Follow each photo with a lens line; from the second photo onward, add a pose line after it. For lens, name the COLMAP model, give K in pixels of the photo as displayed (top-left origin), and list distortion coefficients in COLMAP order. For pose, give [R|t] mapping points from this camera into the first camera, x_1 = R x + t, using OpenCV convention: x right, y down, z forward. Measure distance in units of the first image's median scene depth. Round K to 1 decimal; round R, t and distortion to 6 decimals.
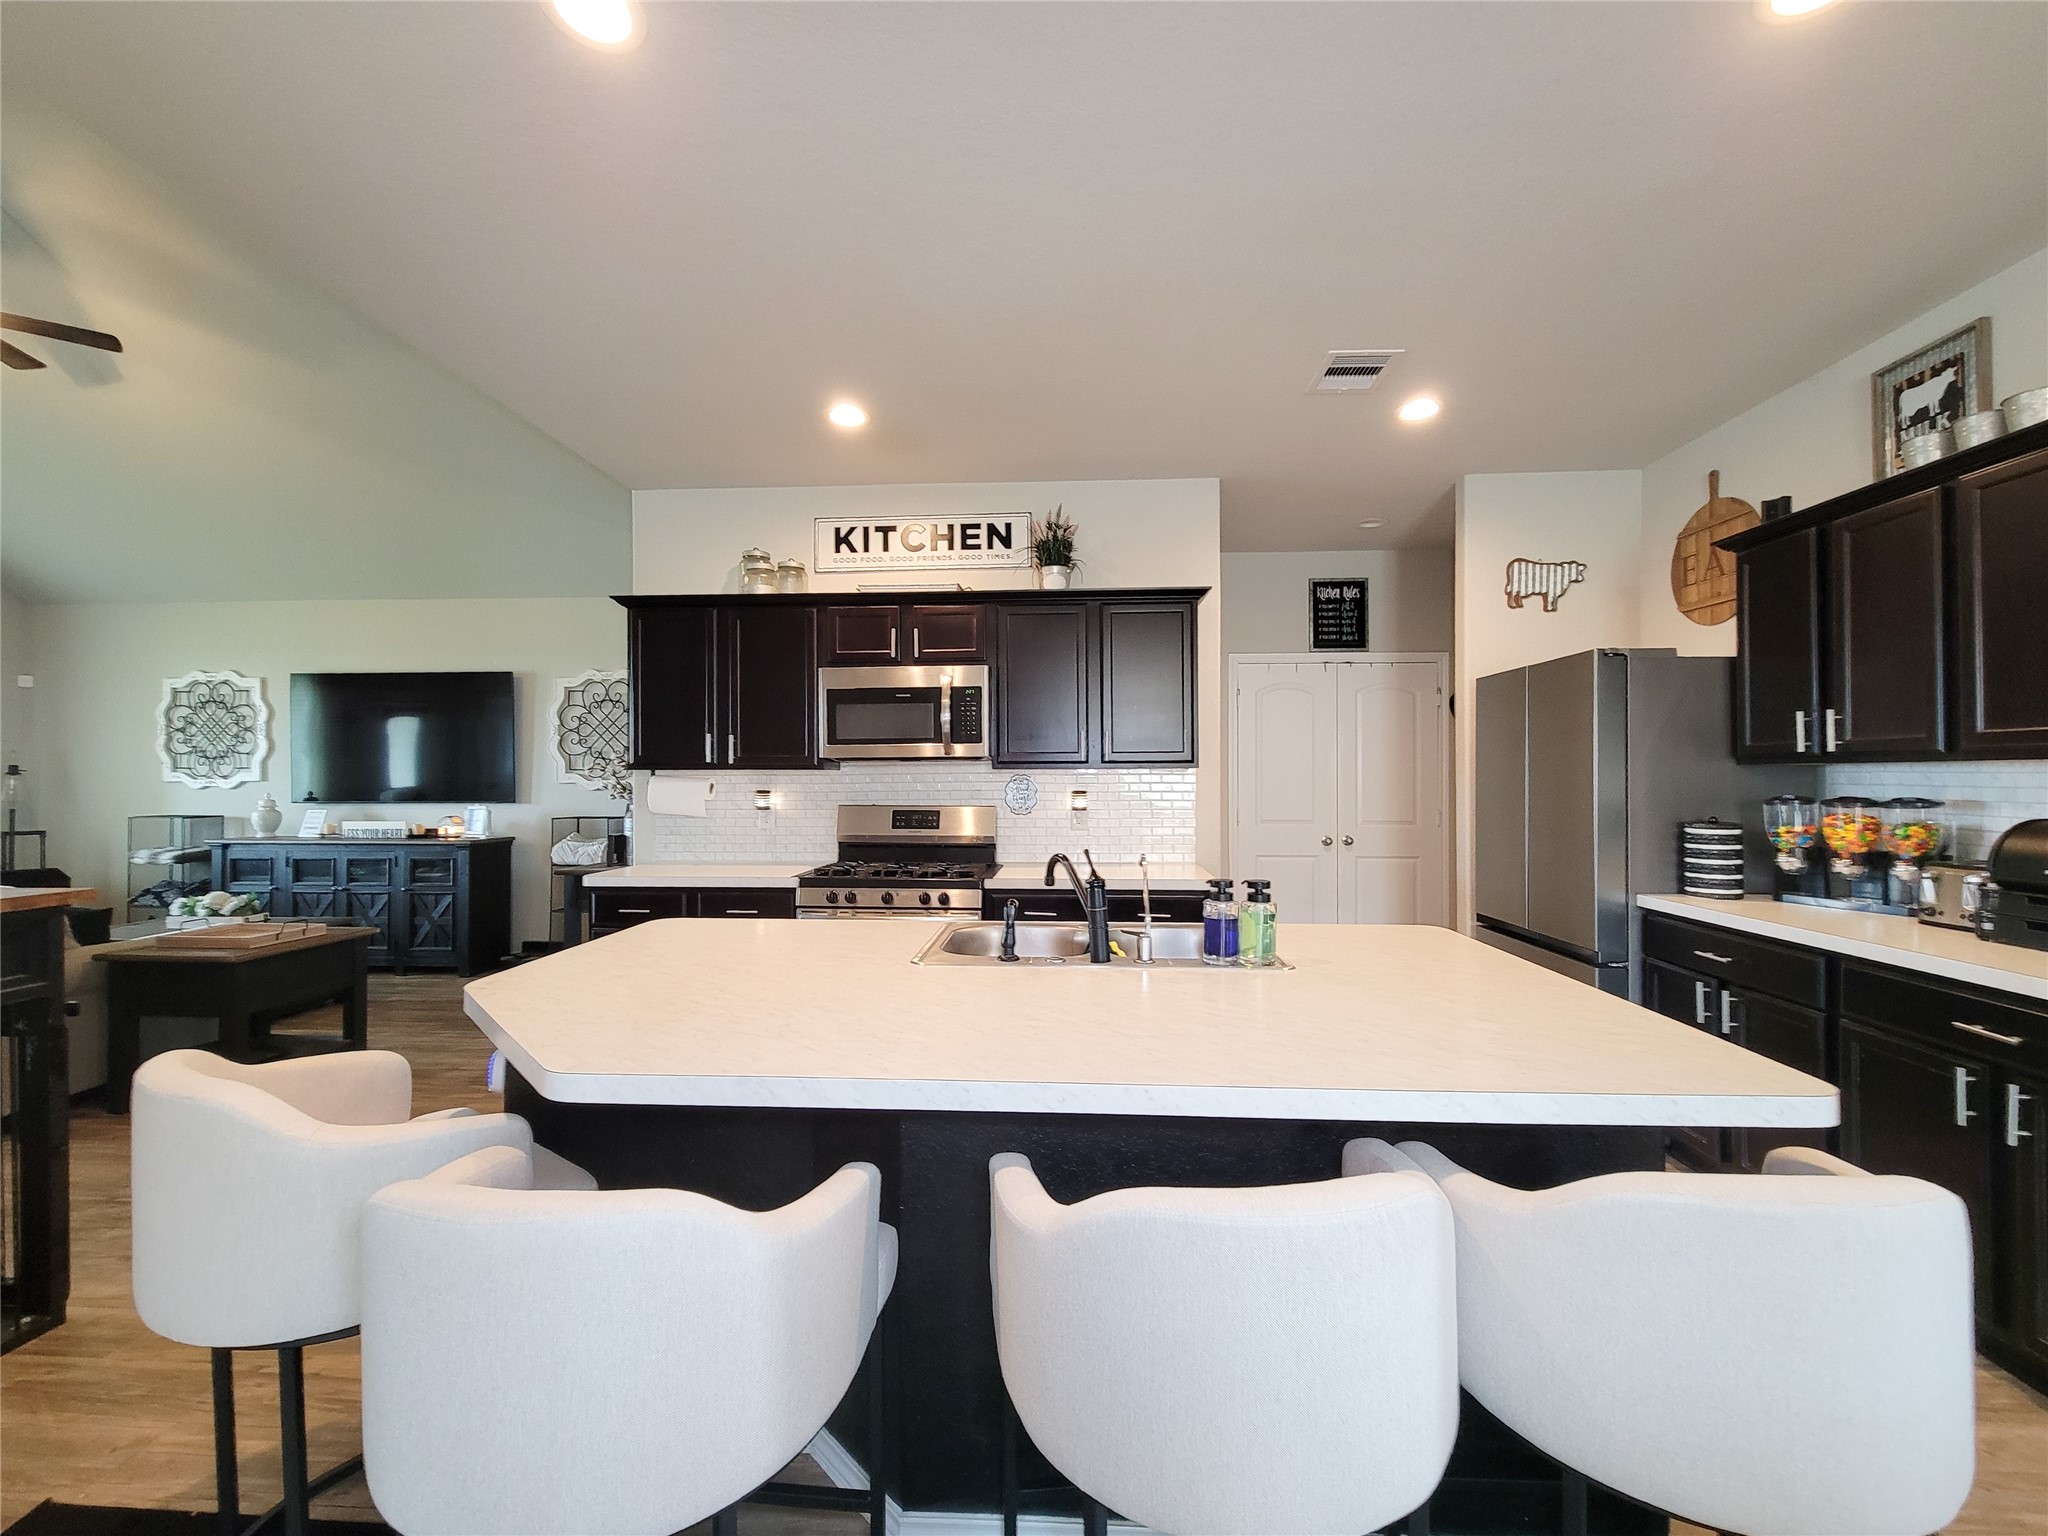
lens RADIAL K [[860.9, 0, 1028.7], [0, 860.9, 774.1], [0, 0, 1]] dist [-0.000144, -0.000130]
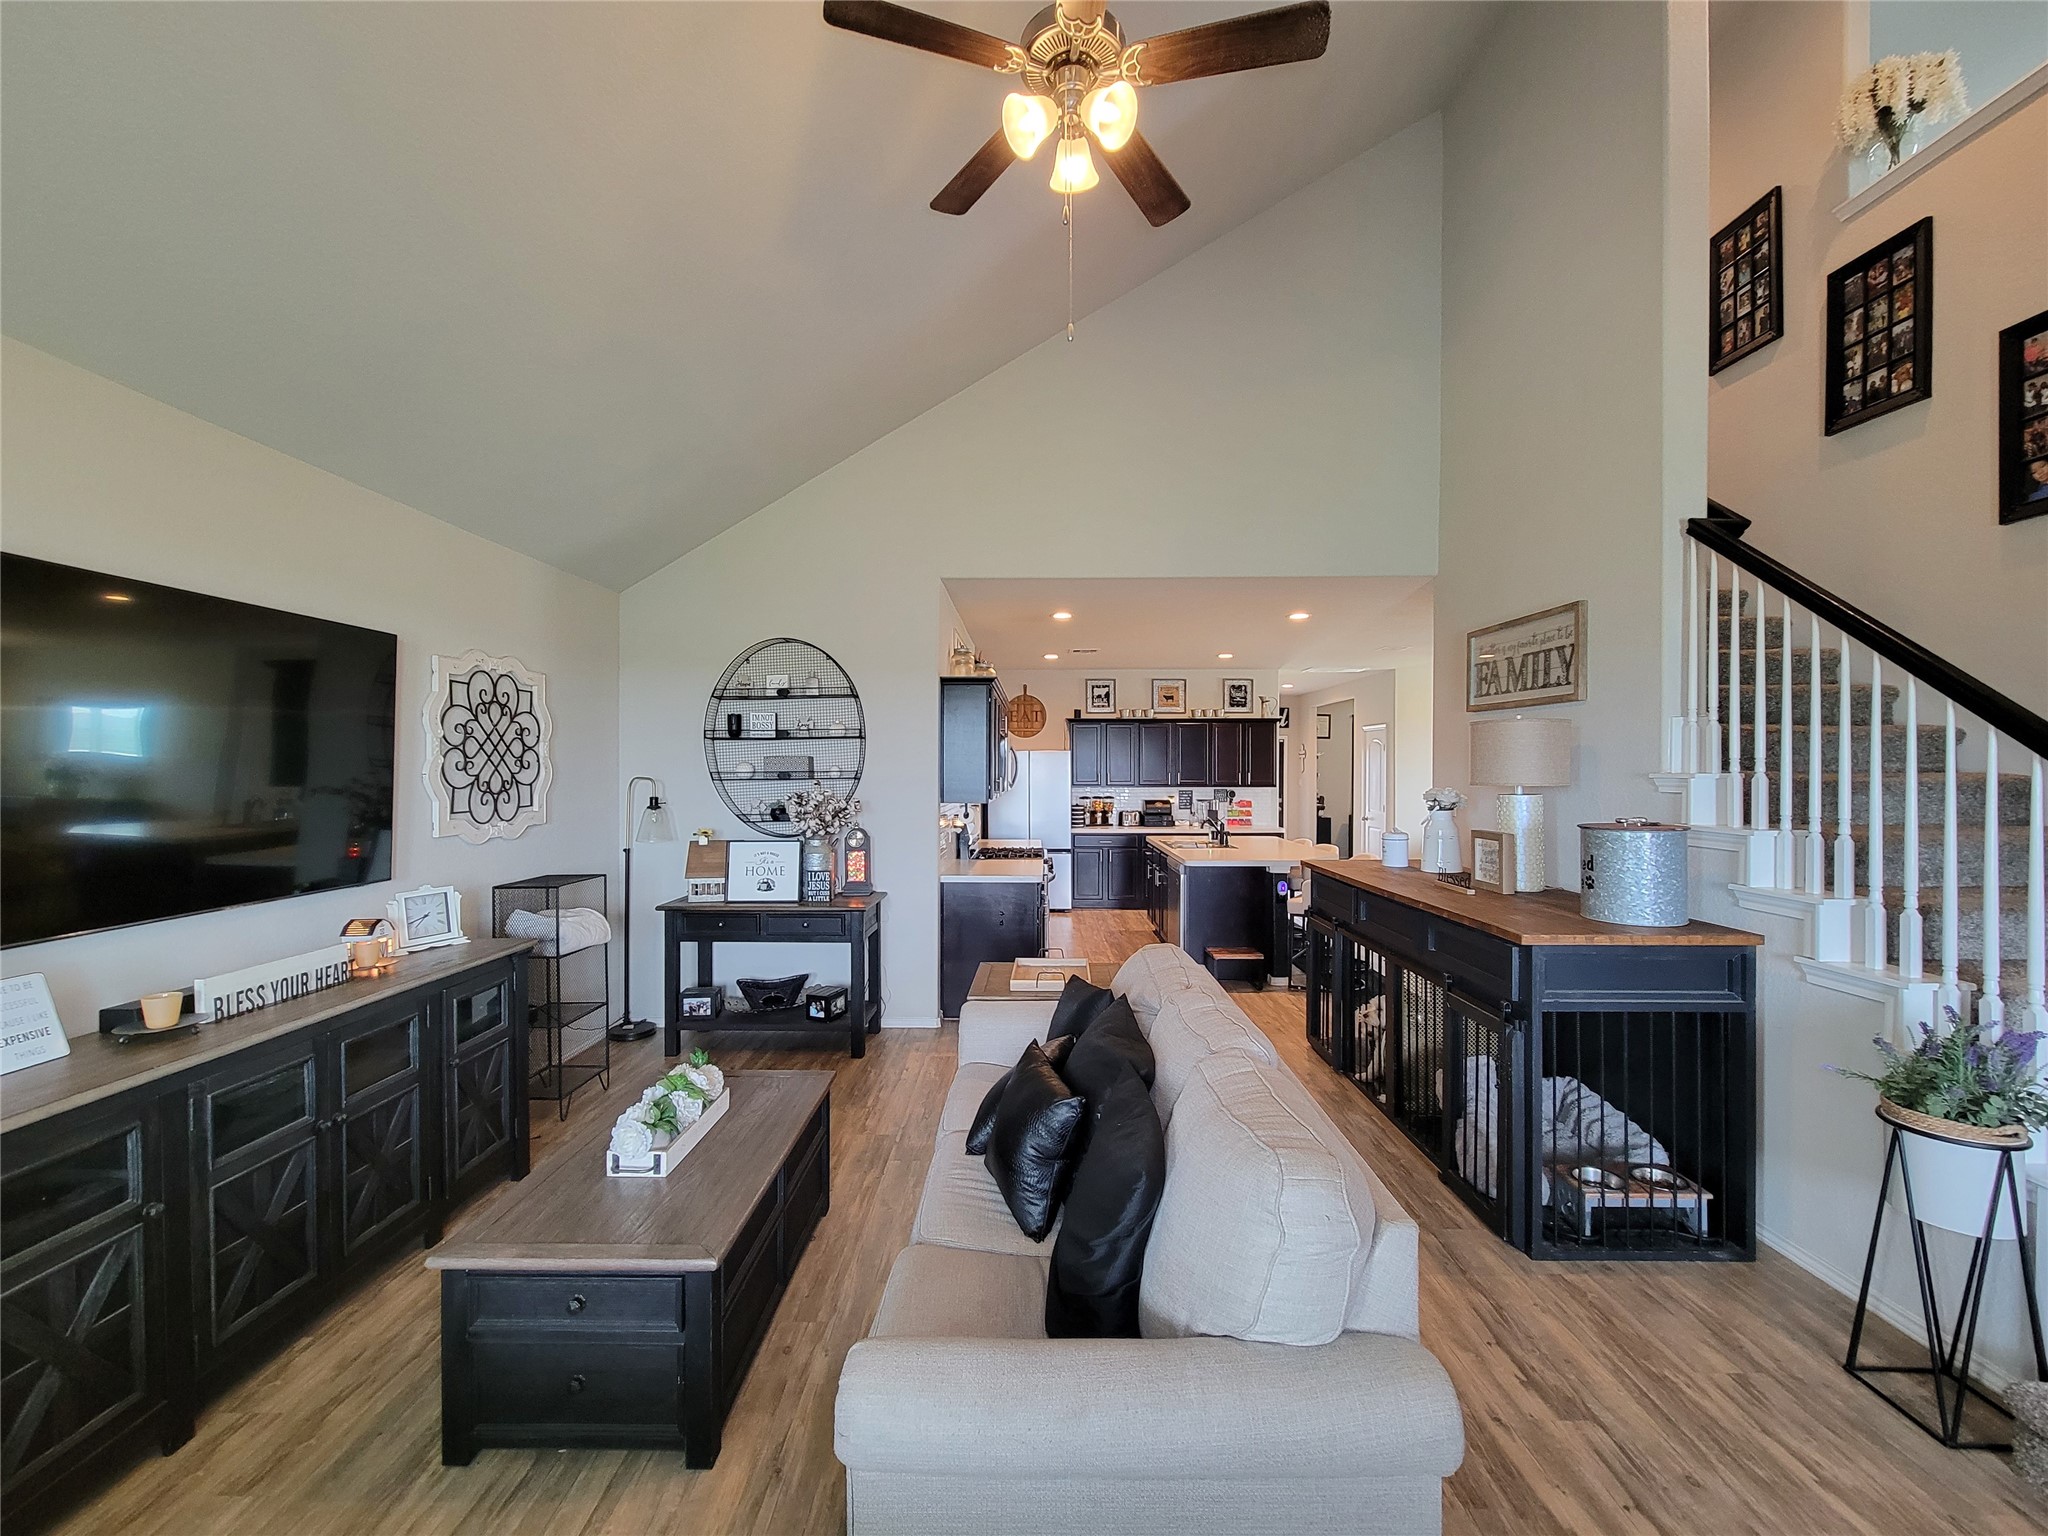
lens RADIAL K [[833.2, 0, 1023.6], [0, 833.2, 770.4], [0, 0, 1]] dist [0.007703, -0.004997]
pose [[-0.040122, -0.001335, 0.999194, -1.707987], [-0.005774, 0.999983, 0.001104, -0.056685], [-0.999178, -0.005725, -0.040129, 0.951299]]
